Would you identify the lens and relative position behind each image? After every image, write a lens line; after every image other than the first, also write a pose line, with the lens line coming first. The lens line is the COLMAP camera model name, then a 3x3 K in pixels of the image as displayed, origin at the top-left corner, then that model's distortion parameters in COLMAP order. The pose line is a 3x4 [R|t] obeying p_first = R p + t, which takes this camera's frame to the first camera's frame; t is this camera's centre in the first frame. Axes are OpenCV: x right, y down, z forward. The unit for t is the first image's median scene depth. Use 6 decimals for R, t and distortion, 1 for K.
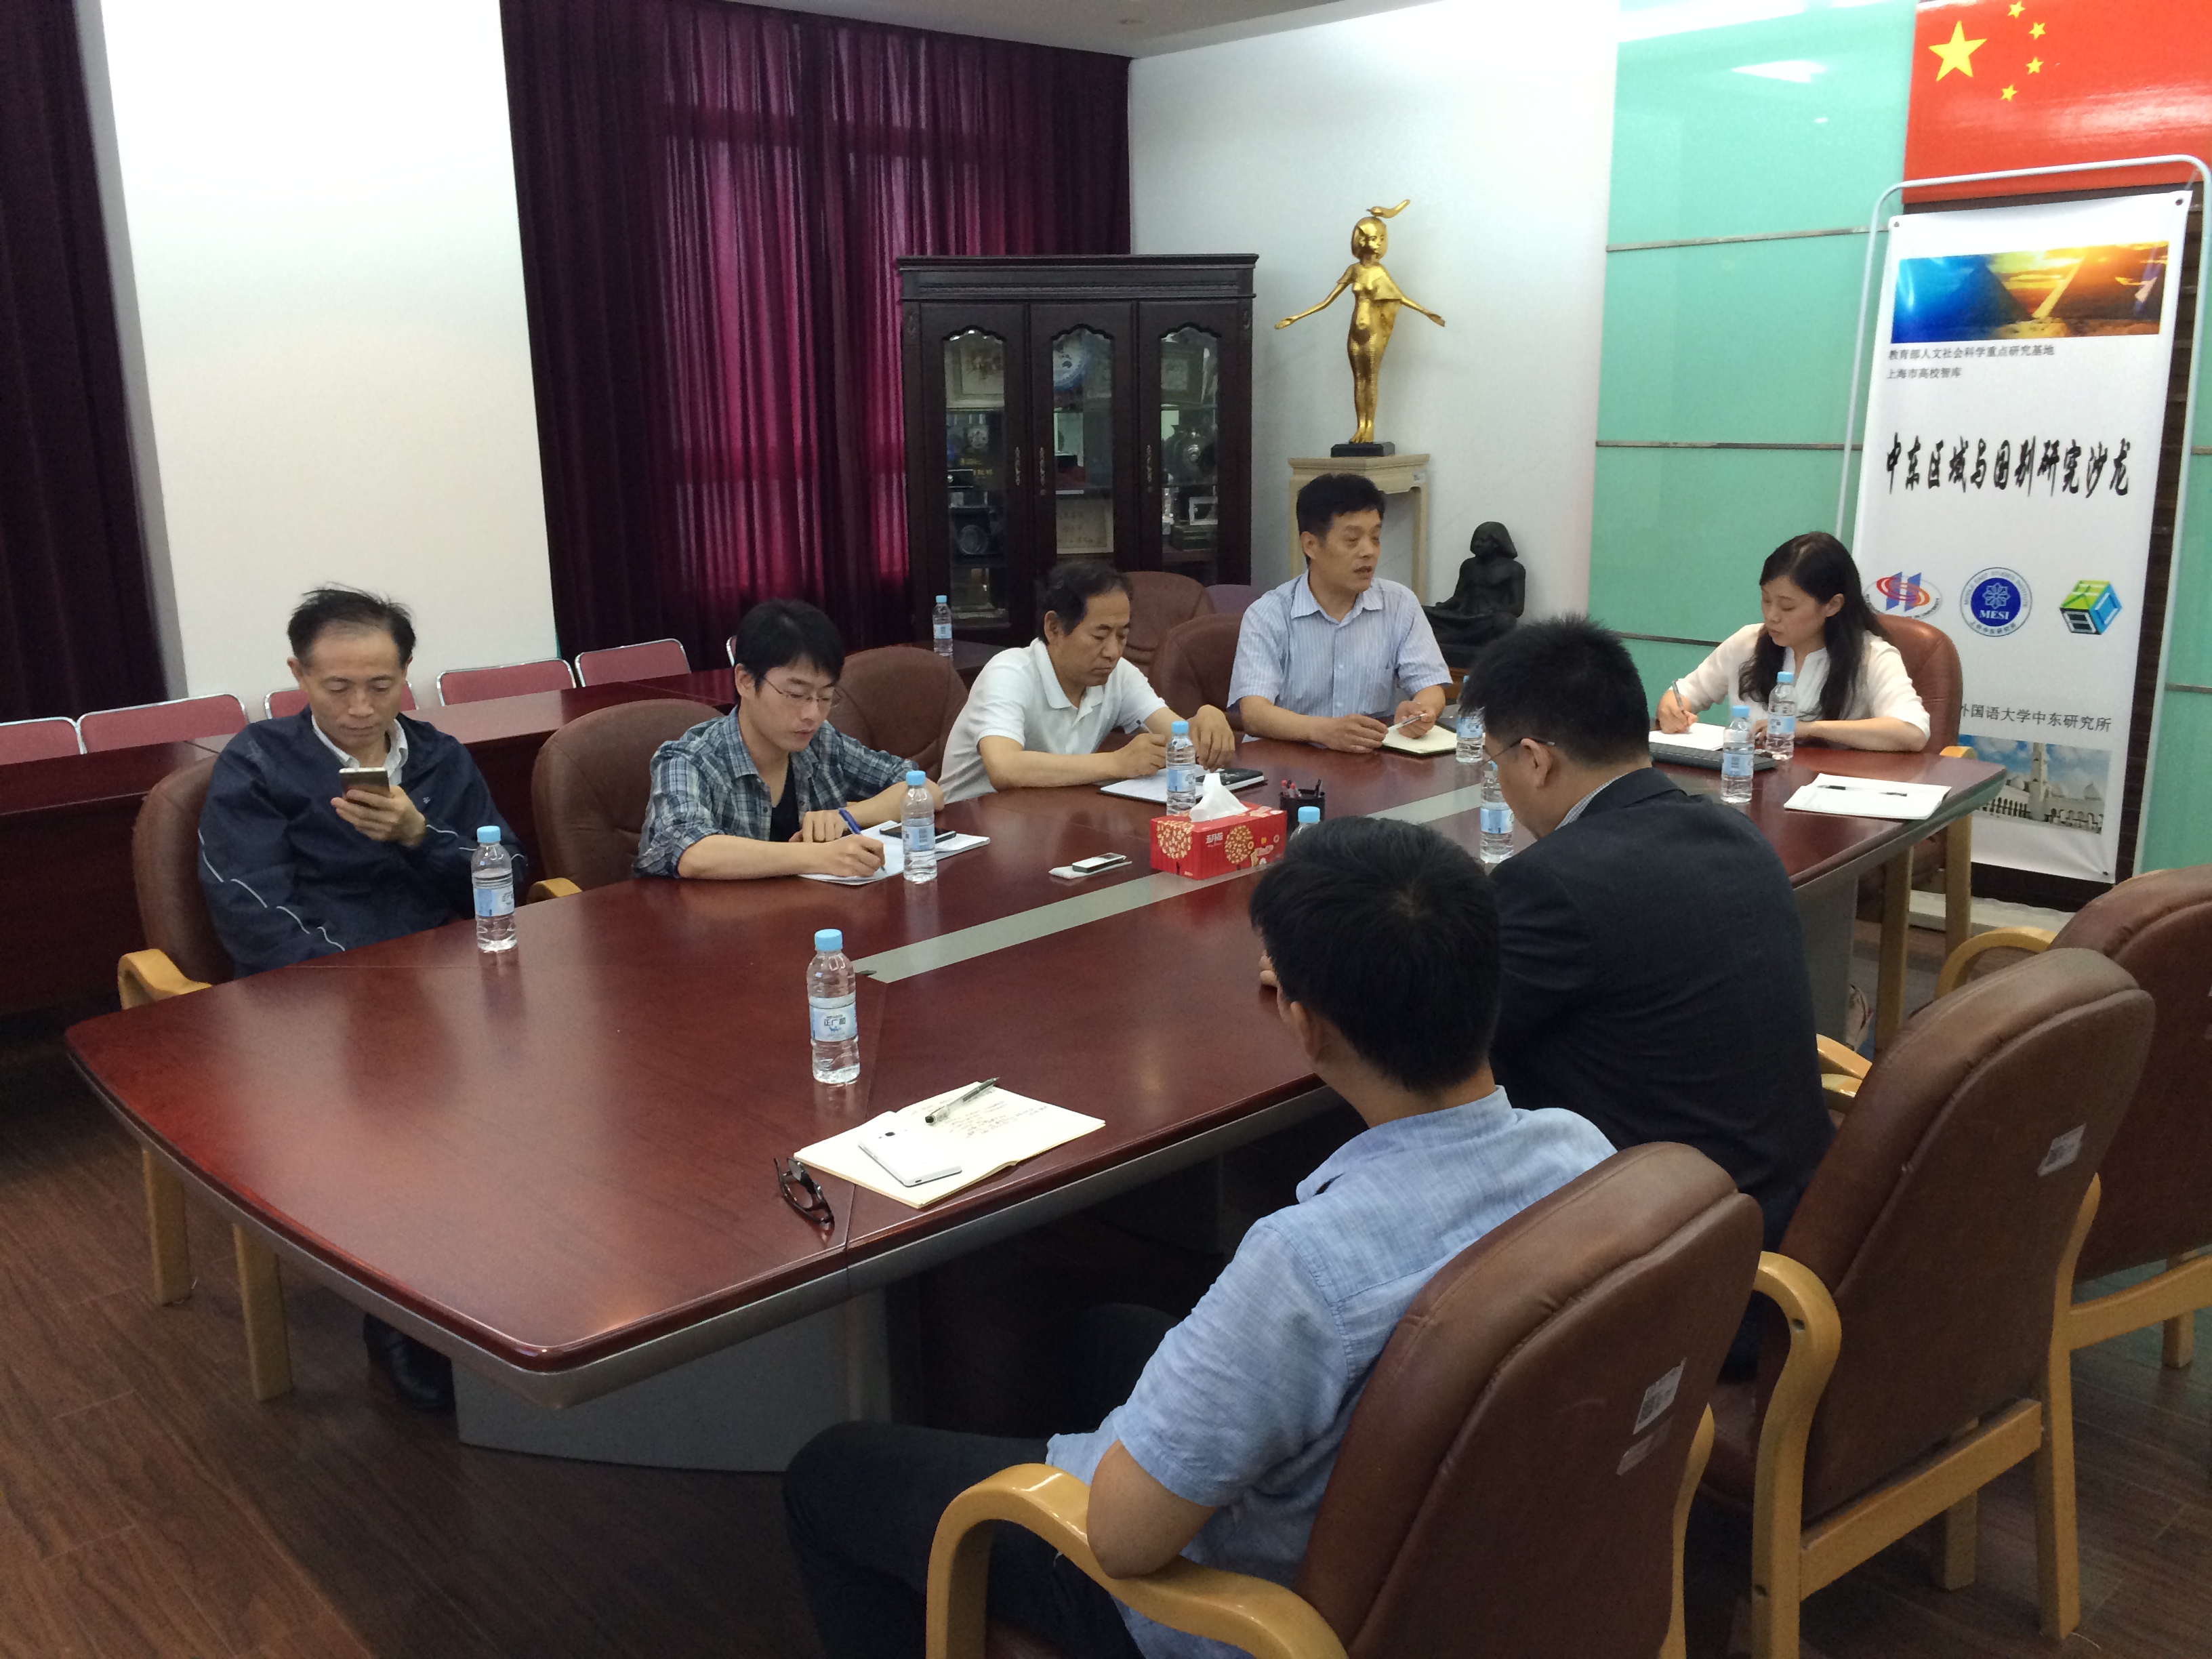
lens RADIAL K [[1810.4, 0, 1106.0], [0, 1810.4, 829.5], [0, 0, 1]] dist [-0.001817, 0.002613]
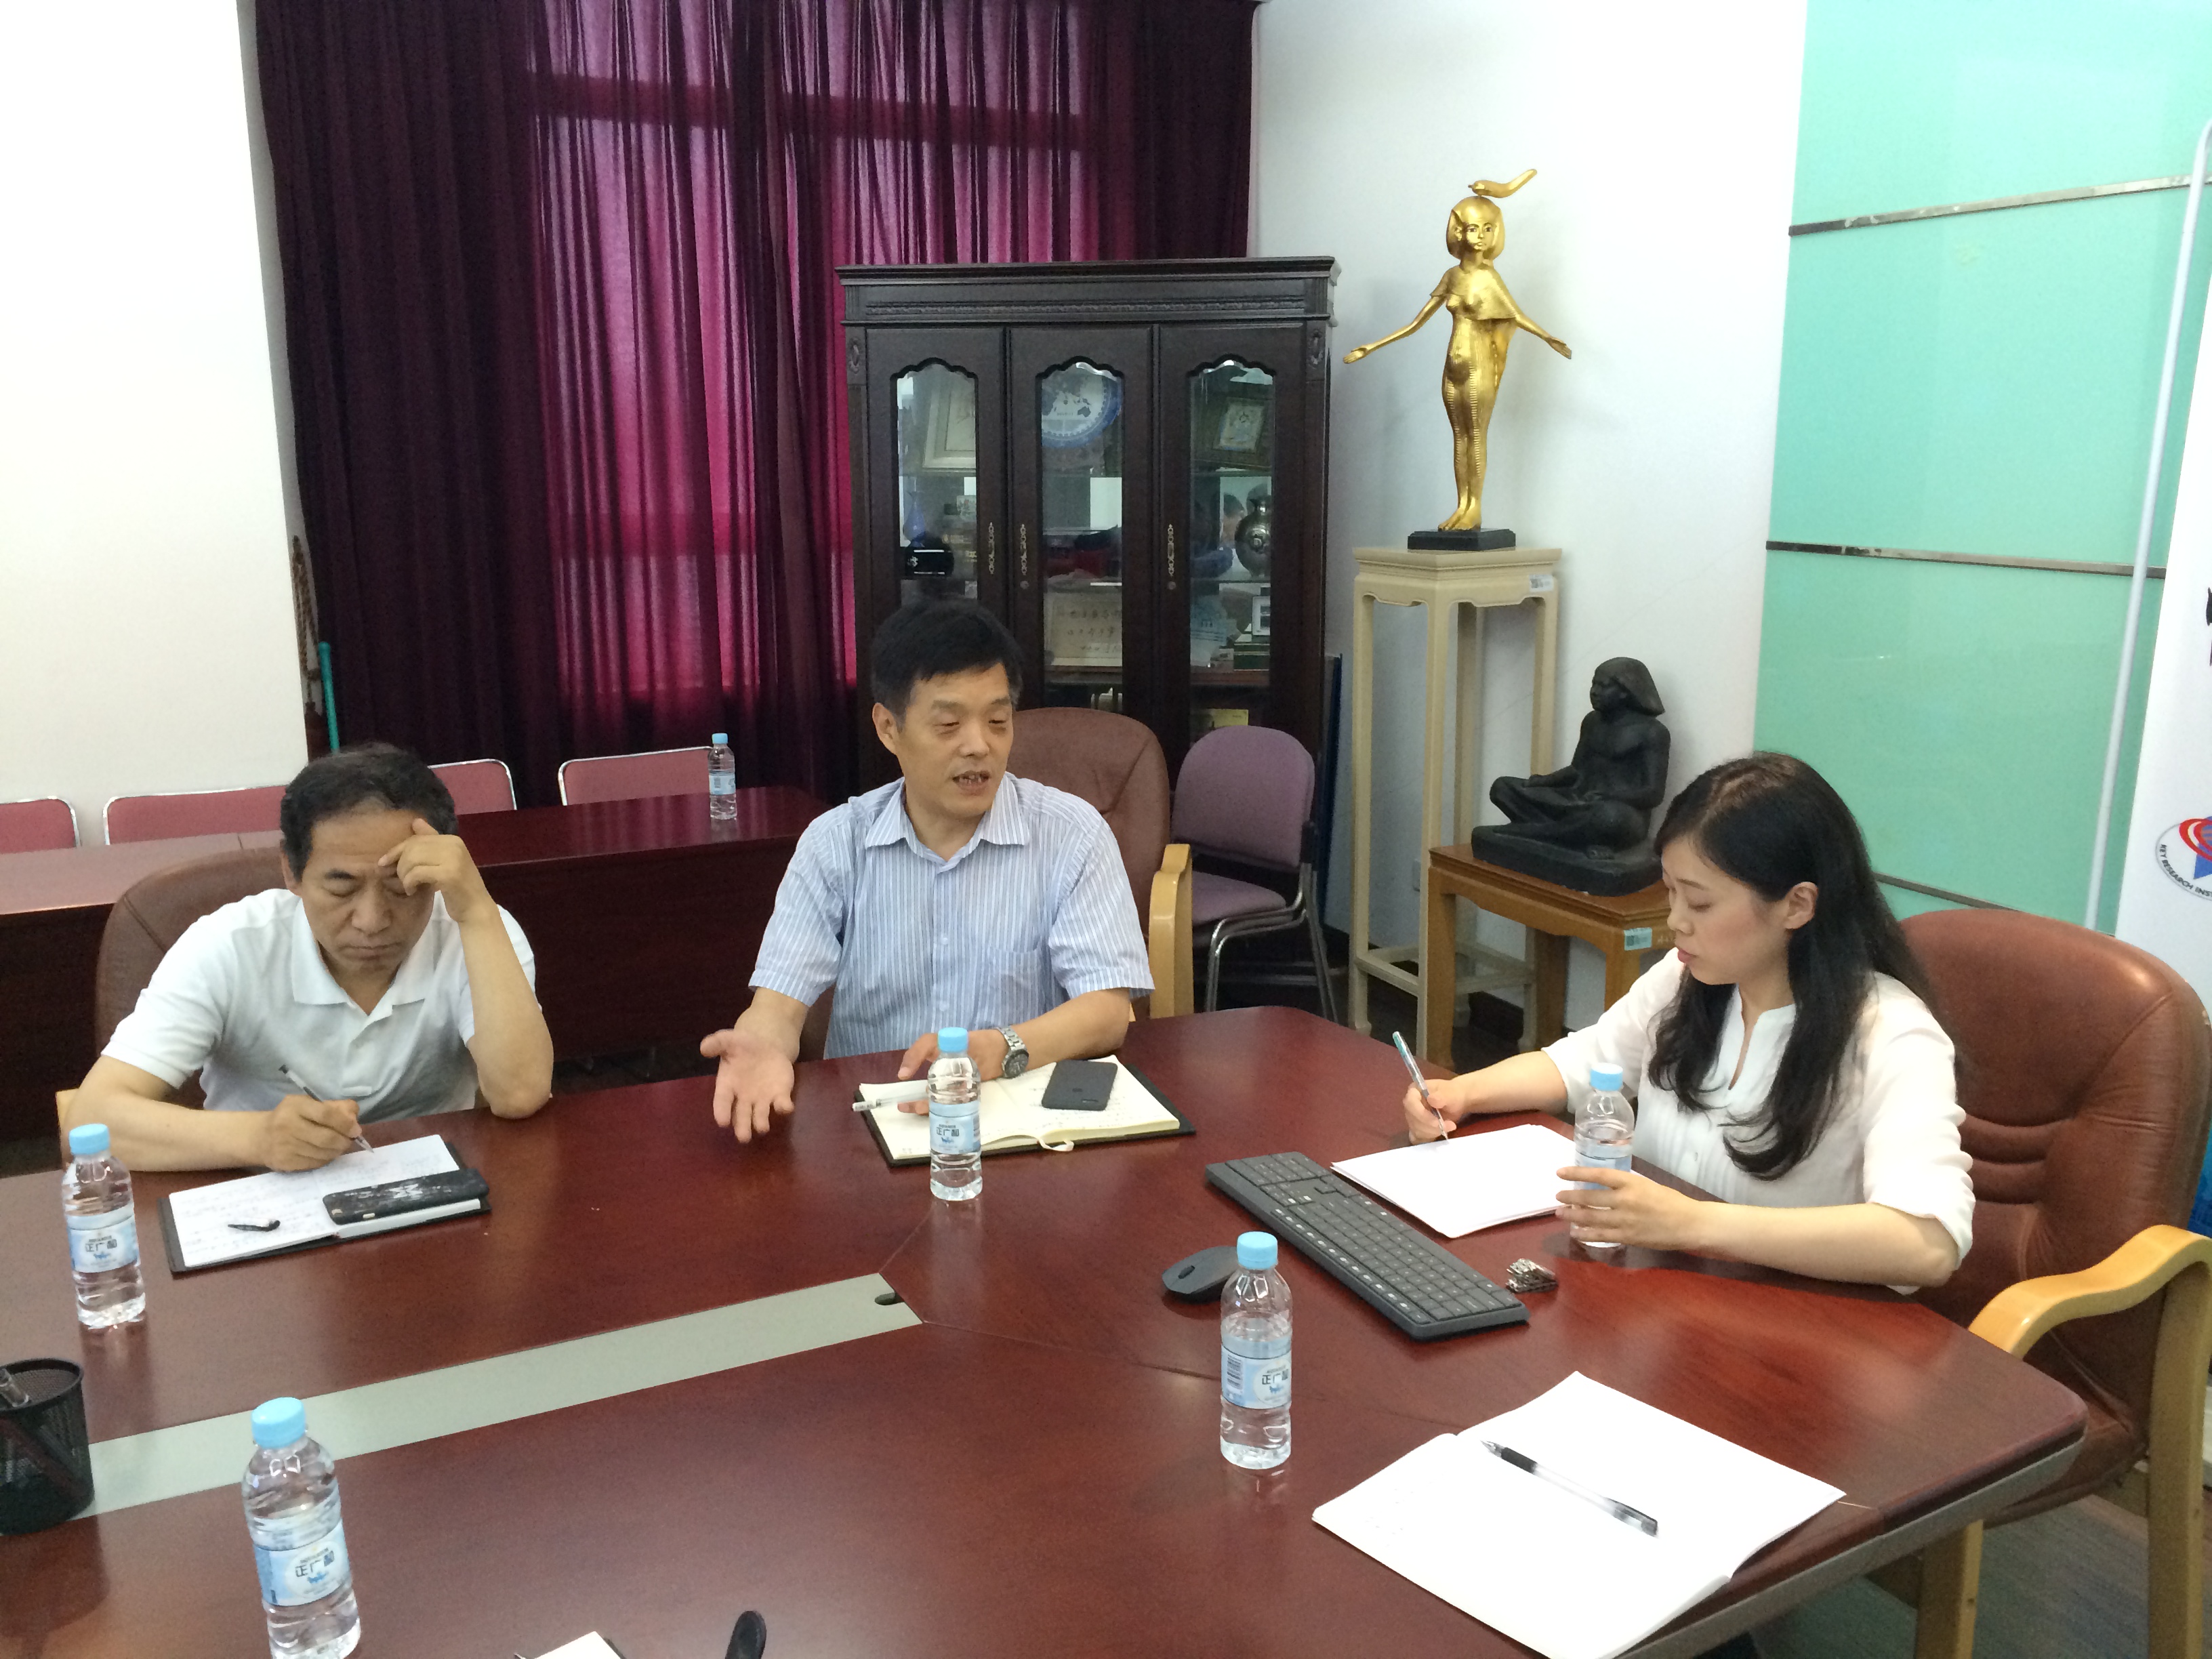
lens RADIAL K [[1888.1, 0, 1106.0], [0, 1888.1, 829.5], [0, 0, 1]] dist [0.004829, 0.006188]
pose [[0.947025, 0.075858, -0.312071, 0.265066], [-0.084561, 0.996314, -0.014431, -0.086777], [0.309826, 0.040056, 0.949949, 0.315032]]
